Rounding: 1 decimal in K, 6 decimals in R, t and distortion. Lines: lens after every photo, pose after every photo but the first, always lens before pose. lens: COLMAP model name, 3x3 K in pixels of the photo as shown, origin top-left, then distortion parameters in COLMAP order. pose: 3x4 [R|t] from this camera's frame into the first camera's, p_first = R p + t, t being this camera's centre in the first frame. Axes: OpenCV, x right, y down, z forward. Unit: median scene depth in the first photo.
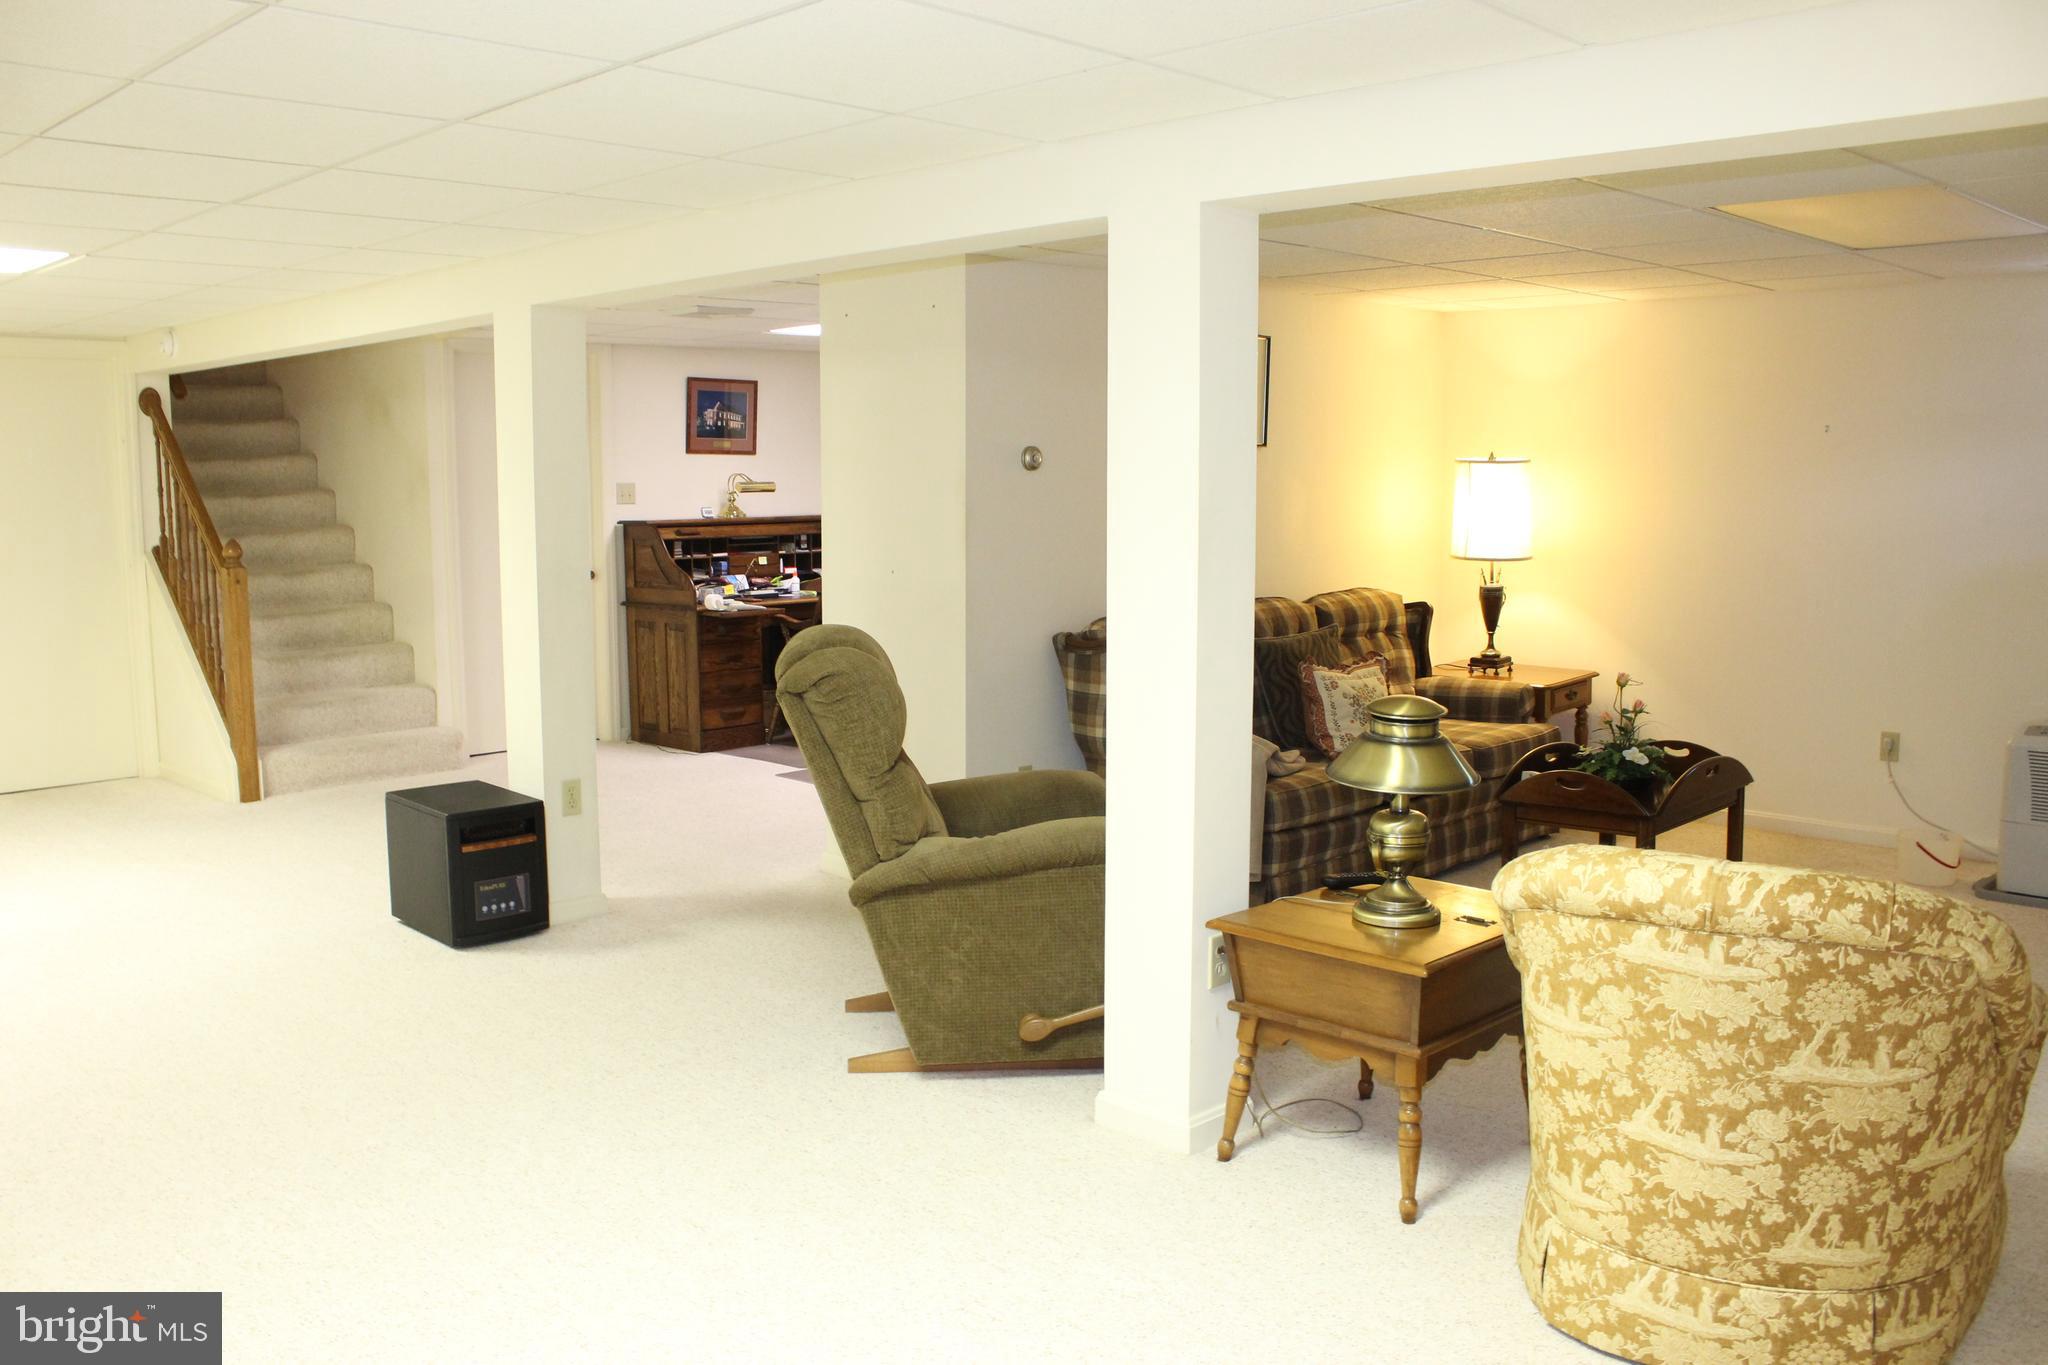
lens RADIAL K [[1713.3, 0, 1008.6], [0, 1713.3, 696.5], [0, 0, 1]] dist [-0.166001, 0.144556]
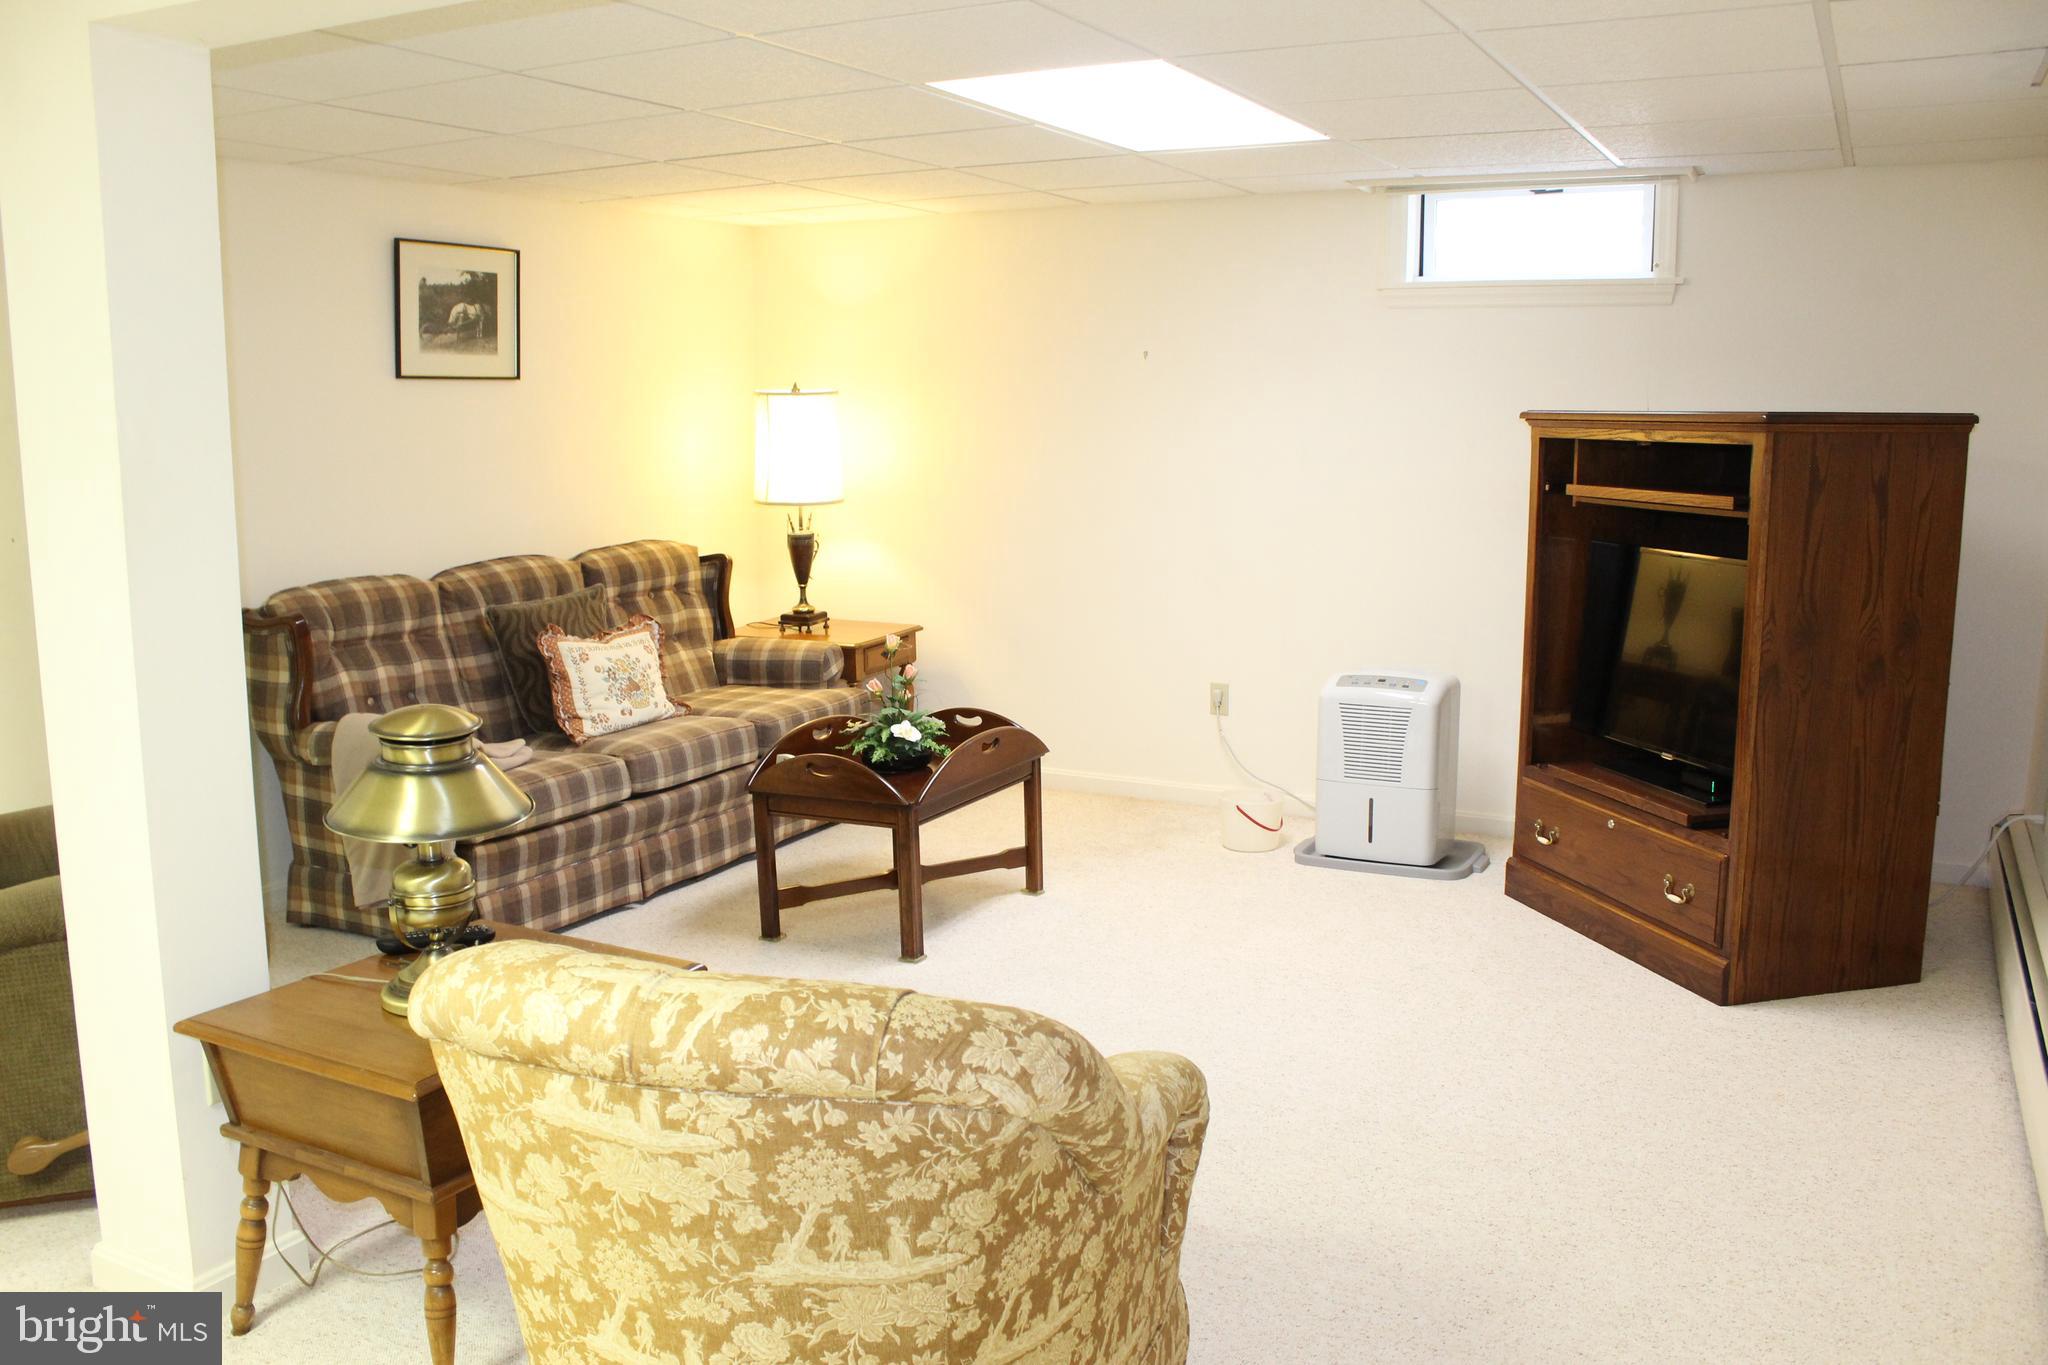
lens RADIAL K [[1713.3, 0, 1021.4], [0, 1713.3, 677.0], [0, 0, 1]] dist [-0.166001, 0.144556]
pose [[0.953915, -0.041799, 0.297150, 0.268757], [0.034488, 0.998960, 0.029808, -0.026793], [-0.298088, -0.018186, 0.954365, 0.222799]]
